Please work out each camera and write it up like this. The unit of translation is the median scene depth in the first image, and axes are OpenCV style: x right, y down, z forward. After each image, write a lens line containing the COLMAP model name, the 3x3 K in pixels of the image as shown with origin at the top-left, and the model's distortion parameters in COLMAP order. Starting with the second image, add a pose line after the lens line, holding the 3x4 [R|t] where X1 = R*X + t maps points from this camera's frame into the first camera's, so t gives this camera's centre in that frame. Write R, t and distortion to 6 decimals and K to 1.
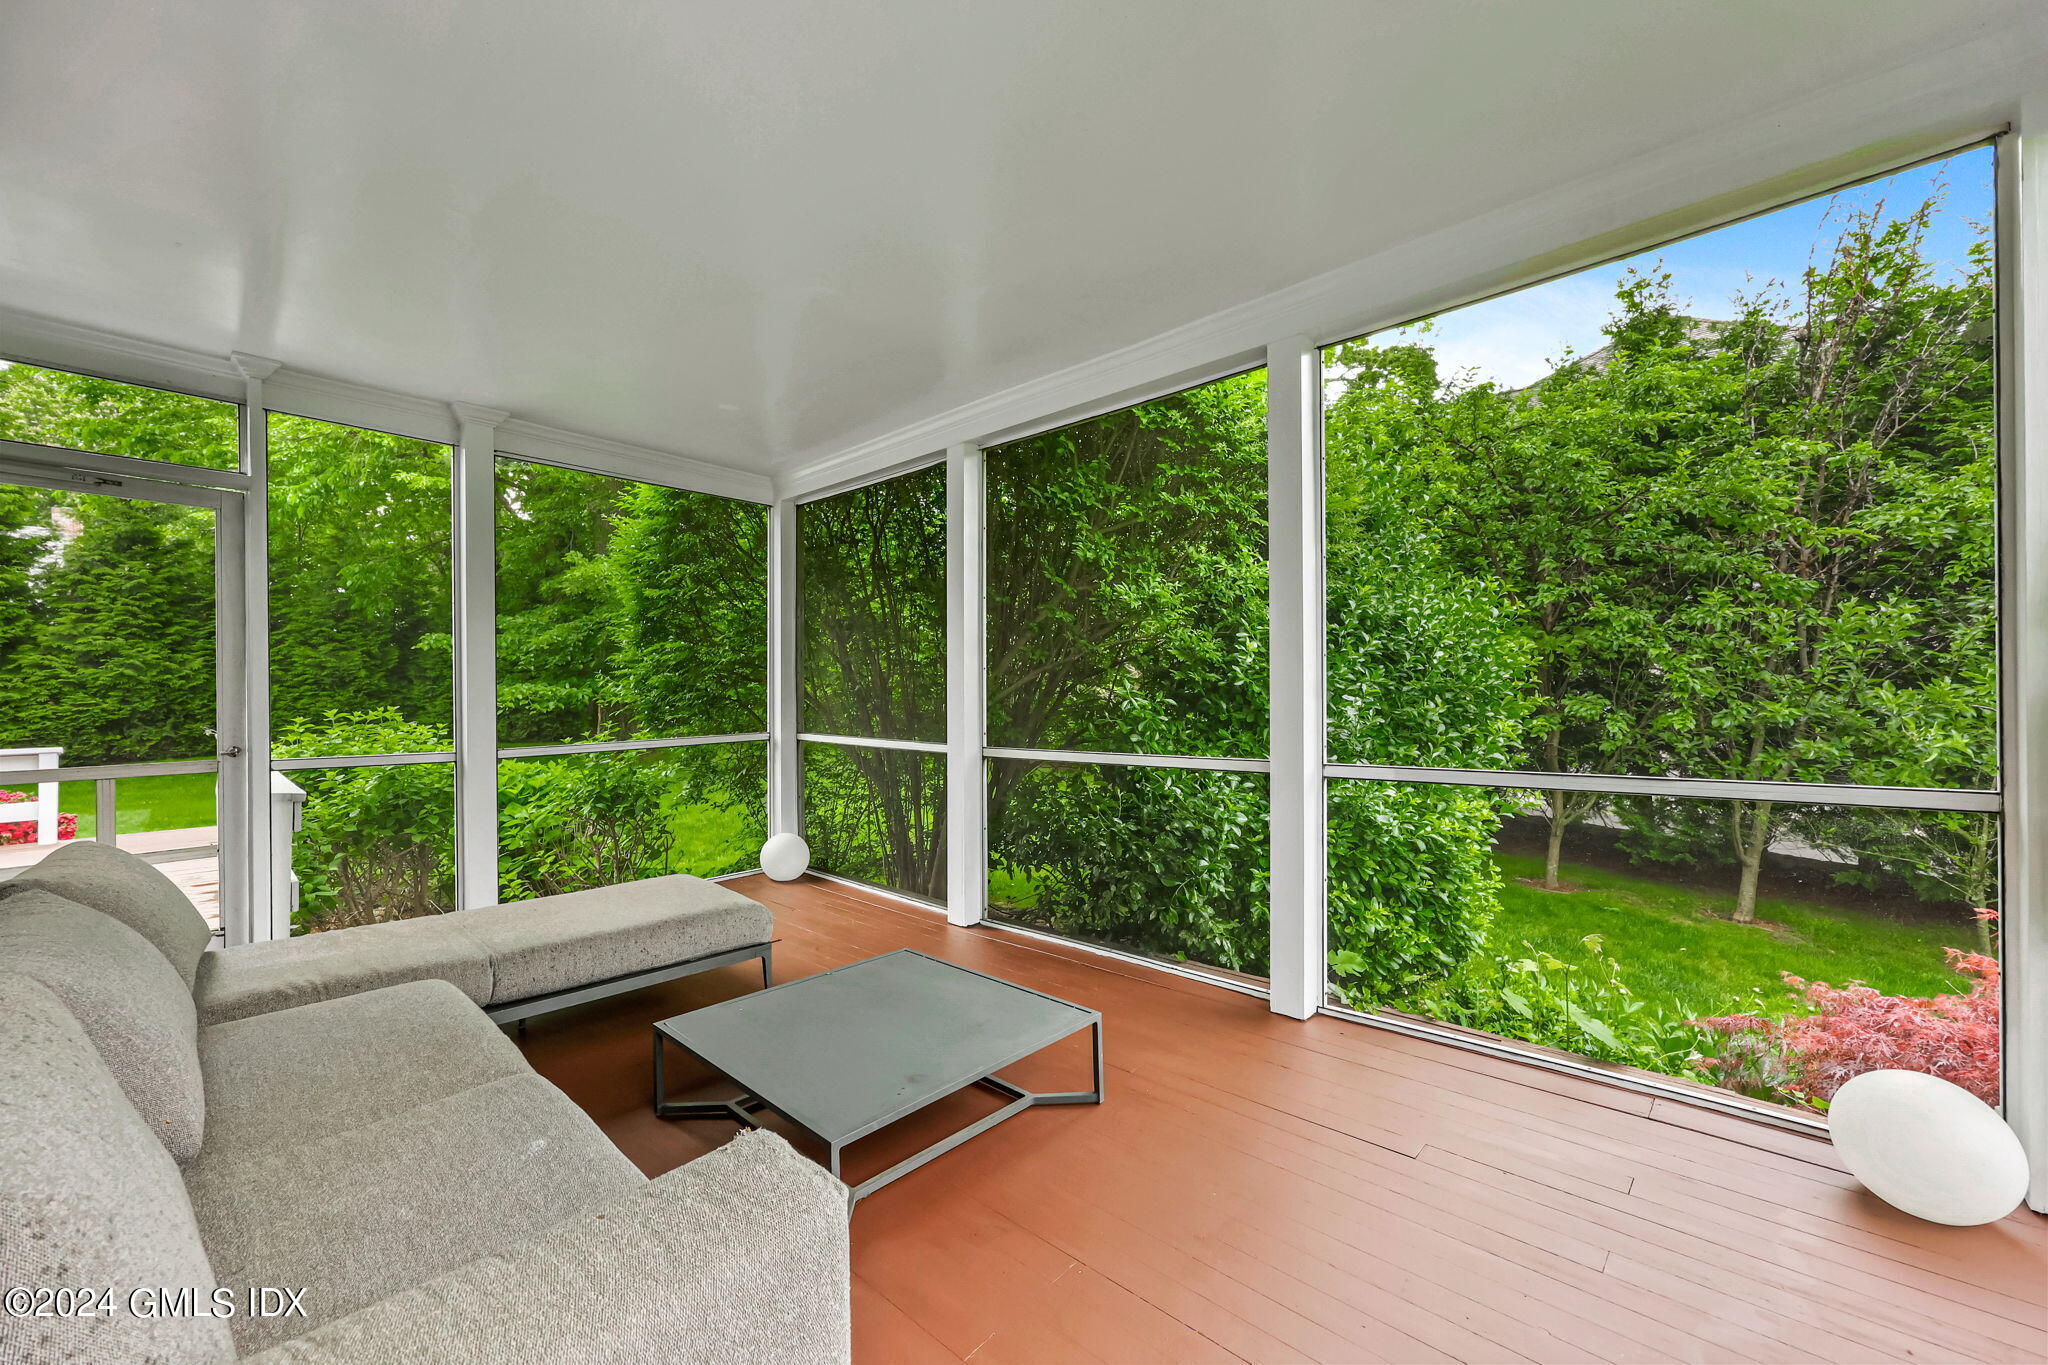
lens RADIAL K [[817.5, 0, 1022.1], [0, 817.5, 683.5], [0, 0, 1]] dist [0.002700, 0.000748]
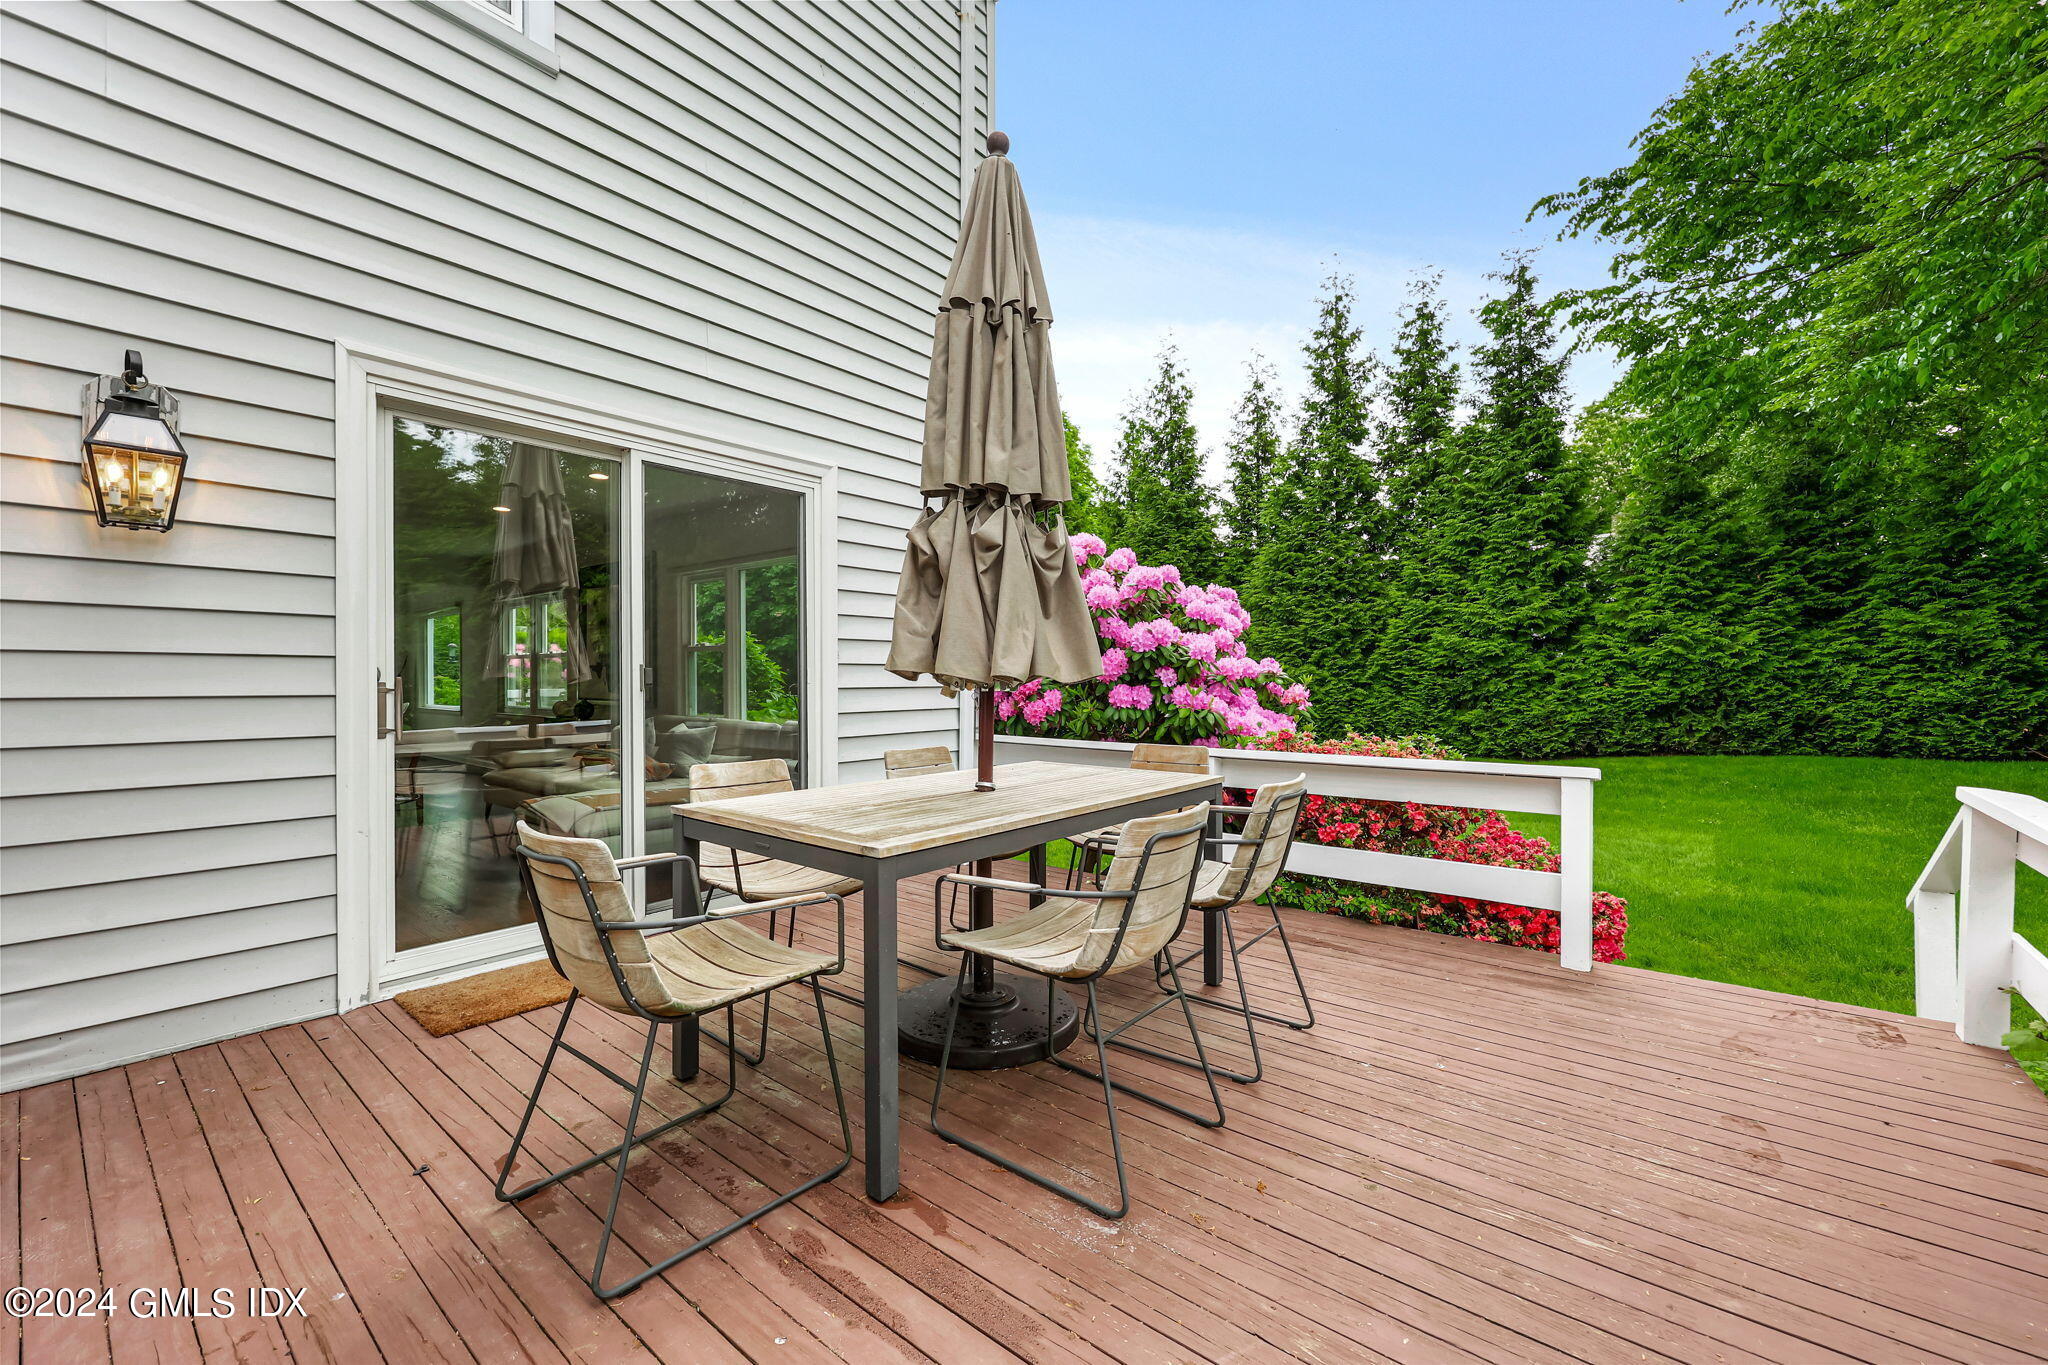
lens RADIAL K [[817.5, 0, 1021.5], [0, 817.5, 678.8], [0, 0, 1]] dist [0.002700, 0.000748]
pose [[0.077329, 0.005253, -0.996992, -0.281860], [0.007974, 0.999951, 0.005887, 0.005709], [0.996974, -0.008405, 0.077283, 0.245096]]
